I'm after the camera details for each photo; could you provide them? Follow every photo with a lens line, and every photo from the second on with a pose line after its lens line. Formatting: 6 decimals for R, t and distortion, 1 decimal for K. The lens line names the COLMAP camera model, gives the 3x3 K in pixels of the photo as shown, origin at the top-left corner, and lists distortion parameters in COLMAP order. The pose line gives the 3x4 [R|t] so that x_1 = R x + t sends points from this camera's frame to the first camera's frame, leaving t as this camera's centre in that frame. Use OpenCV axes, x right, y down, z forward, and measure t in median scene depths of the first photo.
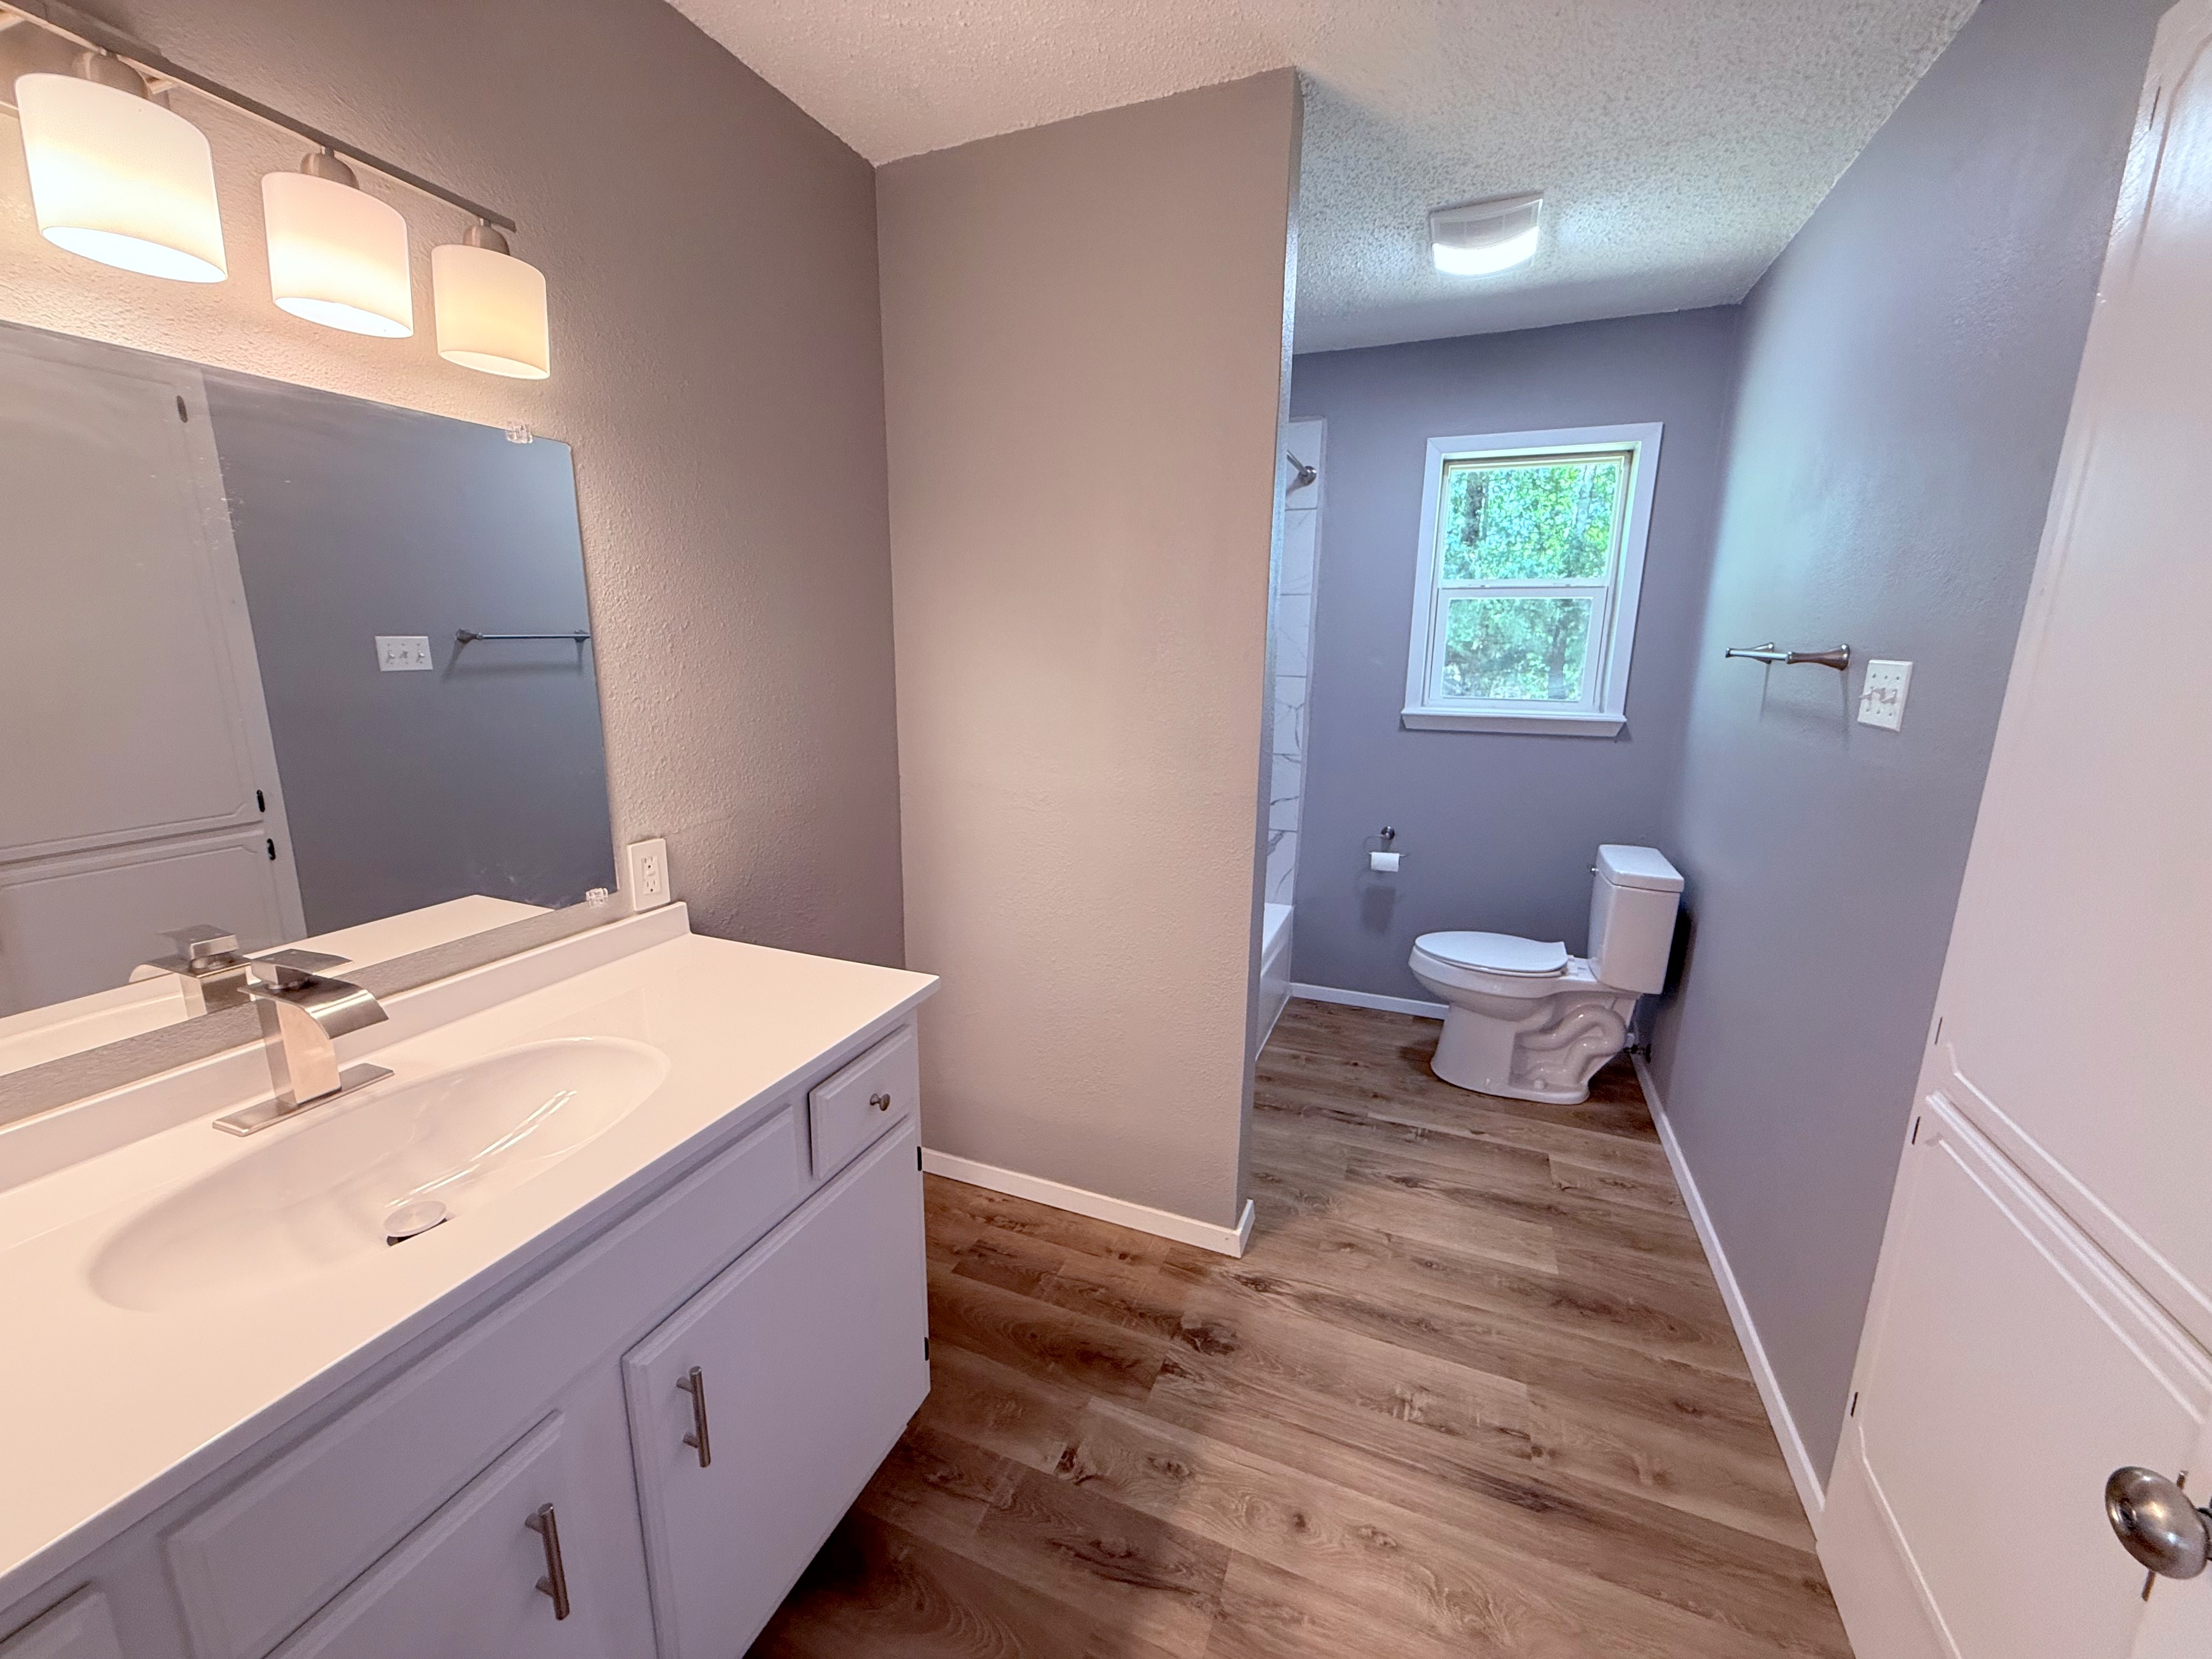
lens RADIAL K [[877.9, 0, 1098.9], [0, 877.9, 828.1], [0, 0, 1]] dist [-0.000105, 0.000133]
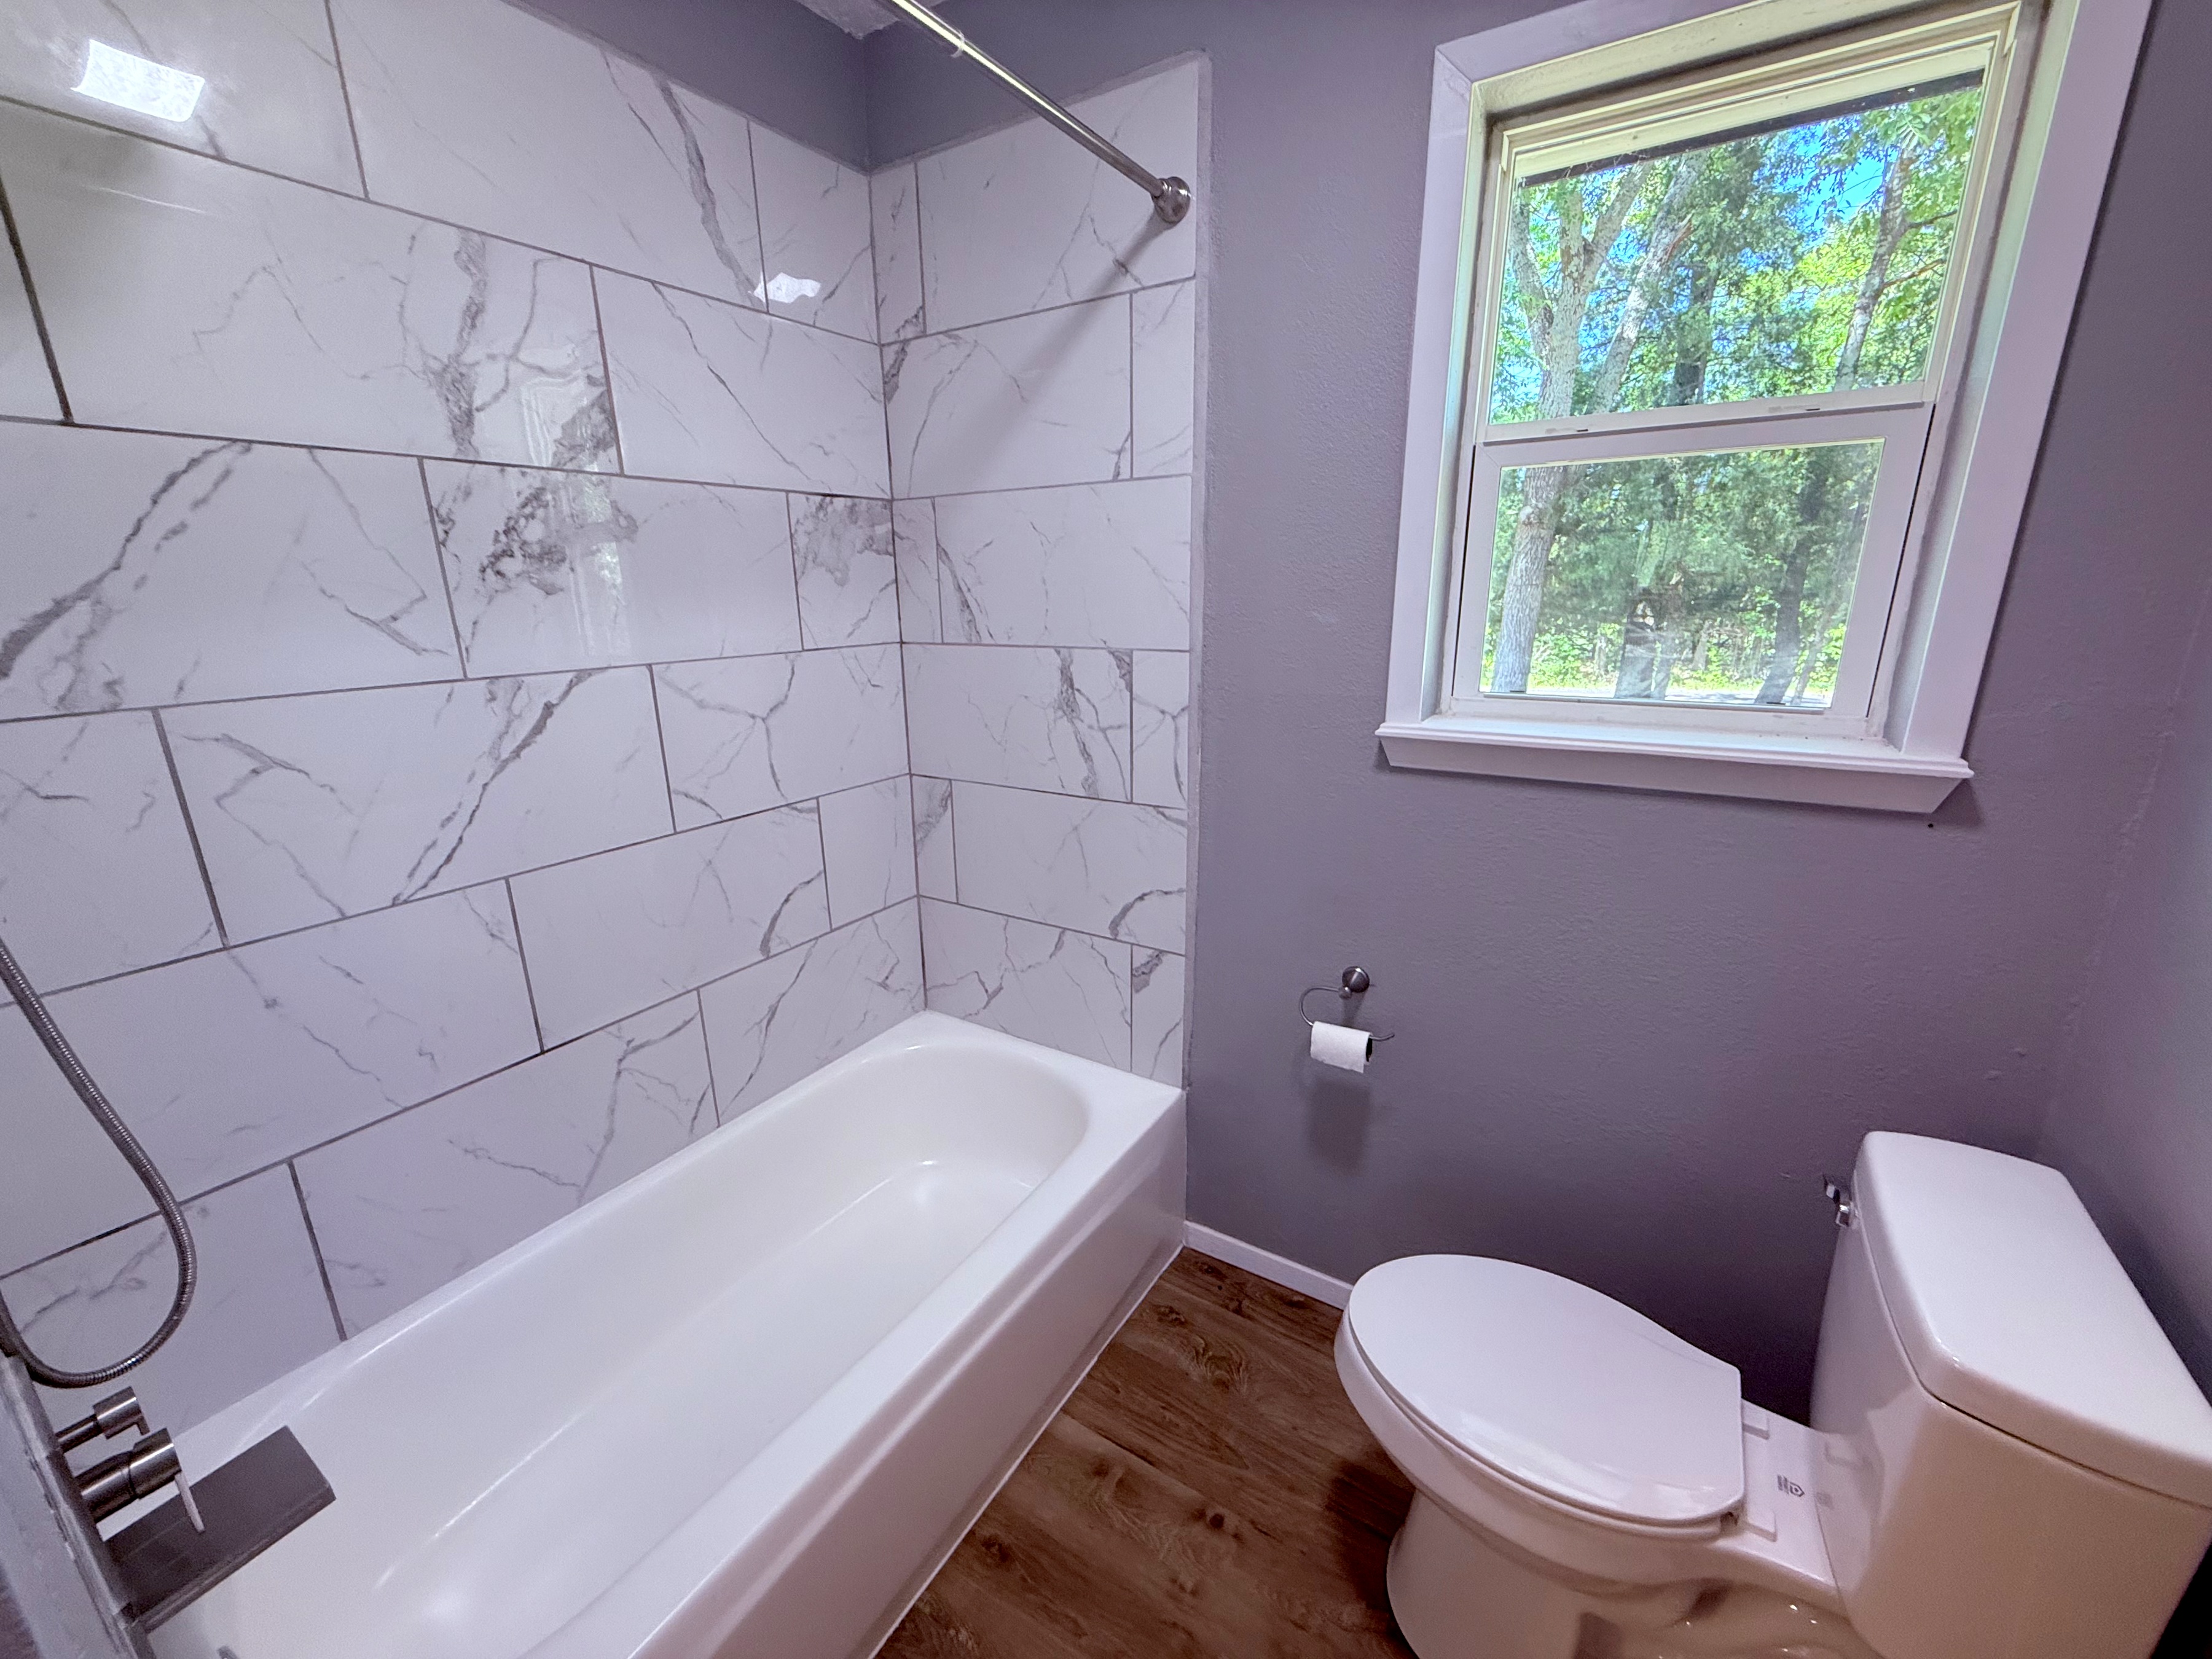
lens RADIAL K [[877.9, 0, 1098.9], [0, 877.9, 828.1], [0, 0, 1]] dist [-0.000105, 0.000133]
pose [[0.983684, 0.024291, -0.178260, 0.279063], [-0.013866, 0.998132, 0.059495, -0.104678], [0.179372, -0.056052, 0.982183, 0.517355]]
